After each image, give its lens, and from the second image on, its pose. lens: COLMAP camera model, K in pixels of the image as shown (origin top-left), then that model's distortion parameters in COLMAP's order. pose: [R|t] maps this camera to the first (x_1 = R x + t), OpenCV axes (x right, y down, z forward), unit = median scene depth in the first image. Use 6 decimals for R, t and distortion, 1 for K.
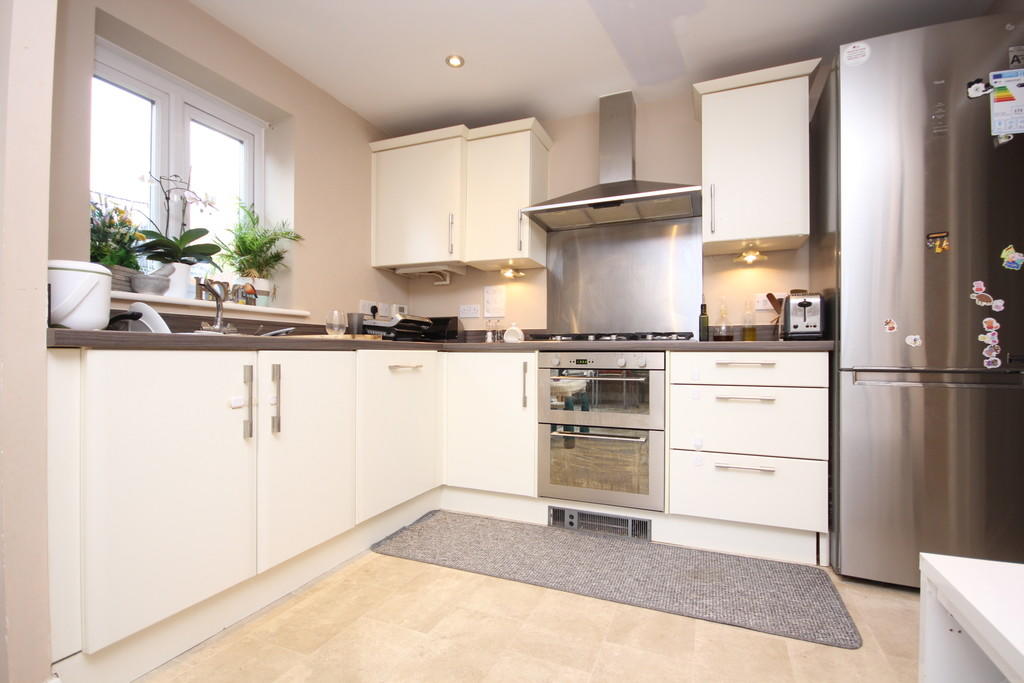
lens RADIAL K [[482.5, 0, 512.5], [0, 482.5, 352.6], [0, 0, 1]] dist [-0.000133, -0.000729]
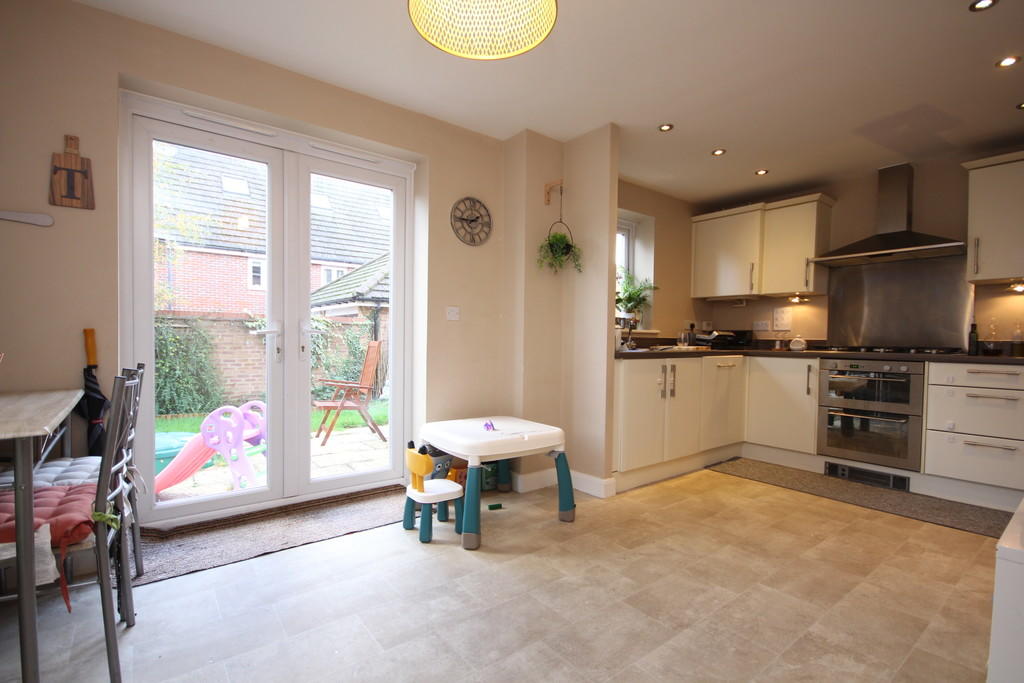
lens RADIAL K [[482.5, 0, 512.5], [0, 482.5, 352.6], [0, 0, 1]] dist [-0.000133, -0.000729]
pose [[0.875992, 0.021344, -0.481854, -0.058701], [-0.010751, 0.999636, 0.024735, -0.044552], [0.482207, -0.016488, 0.875902, -0.741472]]
